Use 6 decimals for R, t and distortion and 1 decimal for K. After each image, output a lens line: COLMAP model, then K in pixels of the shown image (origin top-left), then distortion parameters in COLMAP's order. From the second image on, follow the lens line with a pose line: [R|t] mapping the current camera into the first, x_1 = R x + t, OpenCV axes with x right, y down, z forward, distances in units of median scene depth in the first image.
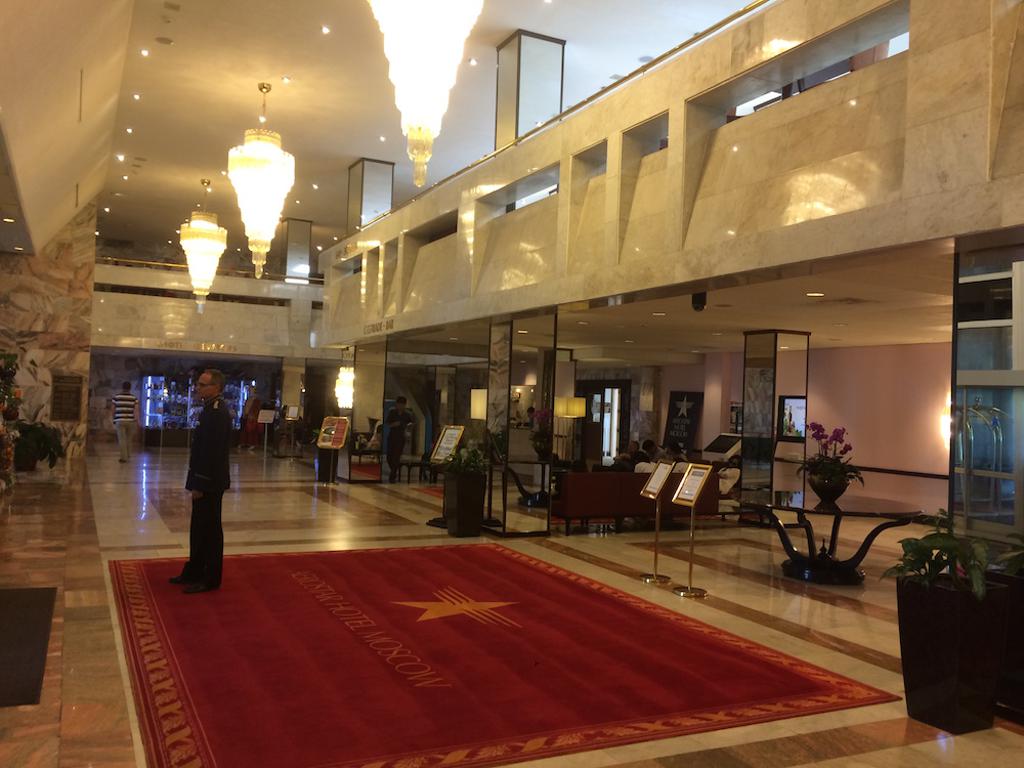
lens RADIAL K [[883.1, 0, 511.0], [0, 883.1, 385.0], [0, 0, 1]] dist [0.050877, -0.060626]
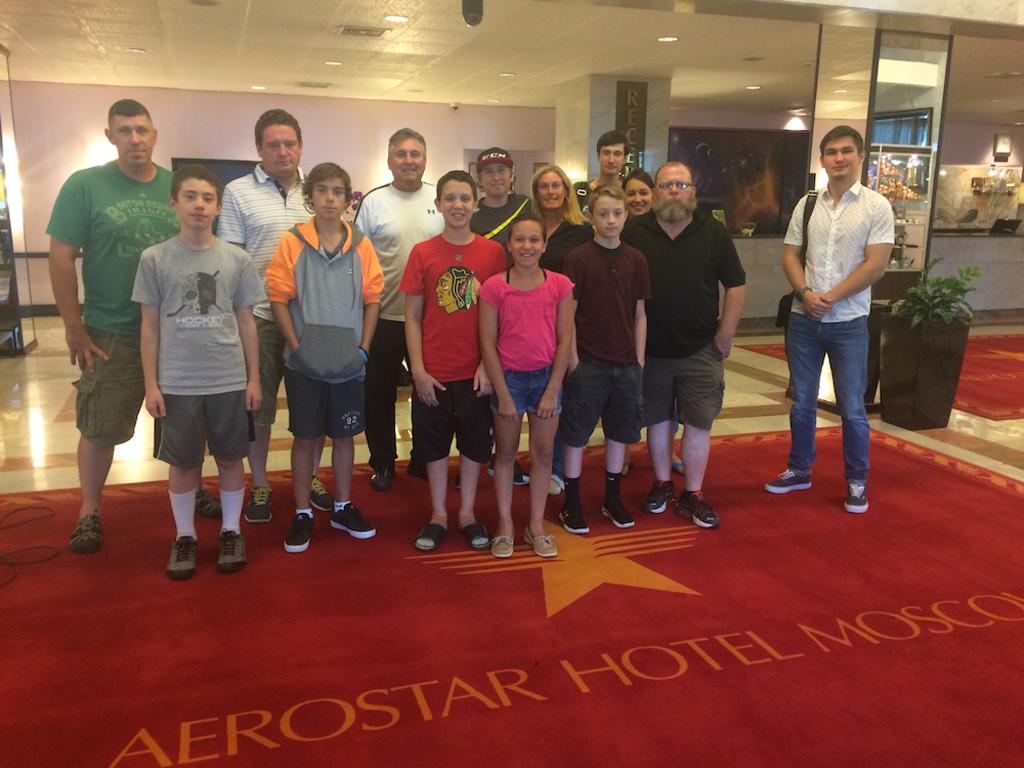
lens RADIAL K [[883.1, 0, 508.7], [0, 883.1, 378.2], [0, 0, 1]] dist [0.050877, -0.060626]
pose [[0.136588, -0.228592, 0.963893, -0.748603], [-0.027815, 0.971743, 0.234395, 0.027556], [-0.990237, -0.058826, 0.126370, 1.316746]]
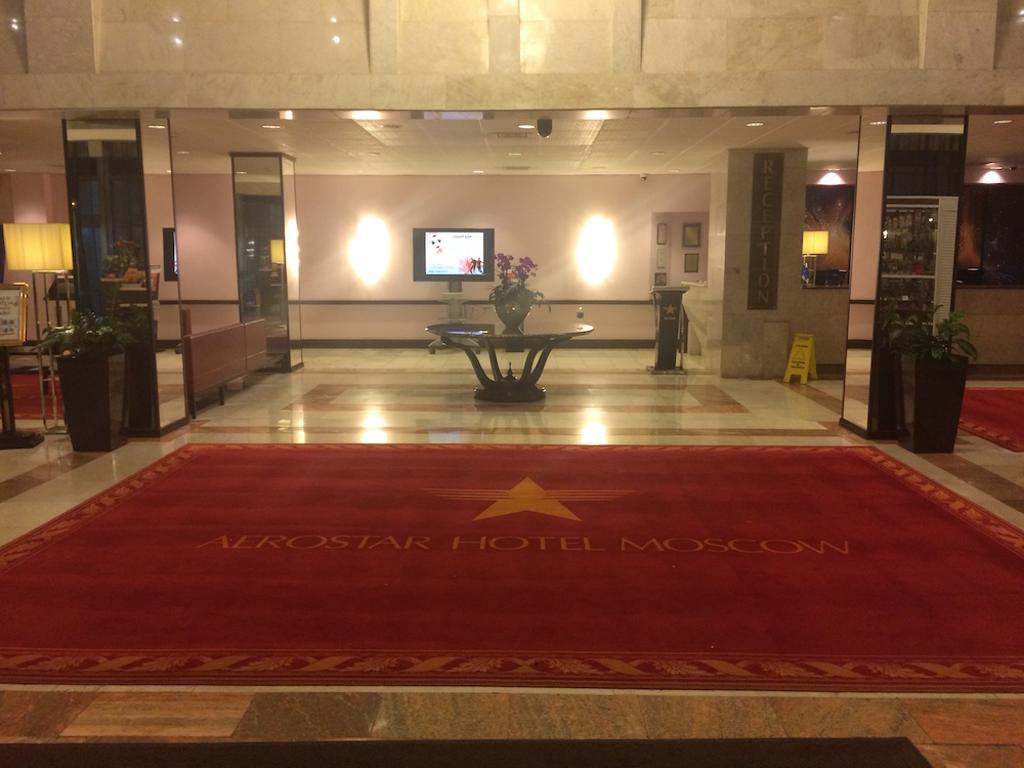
lens RADIAL K [[883.1, 0, 508.1], [0, 883.1, 382.6], [0, 0, 1]] dist [0.050877, -0.060626]
pose [[0.458607, -0.165585, 0.873076, -1.008738], [0.000613, 0.982545, 0.186025, -0.003133], [-0.888639, -0.084777, 0.450703, 0.889350]]
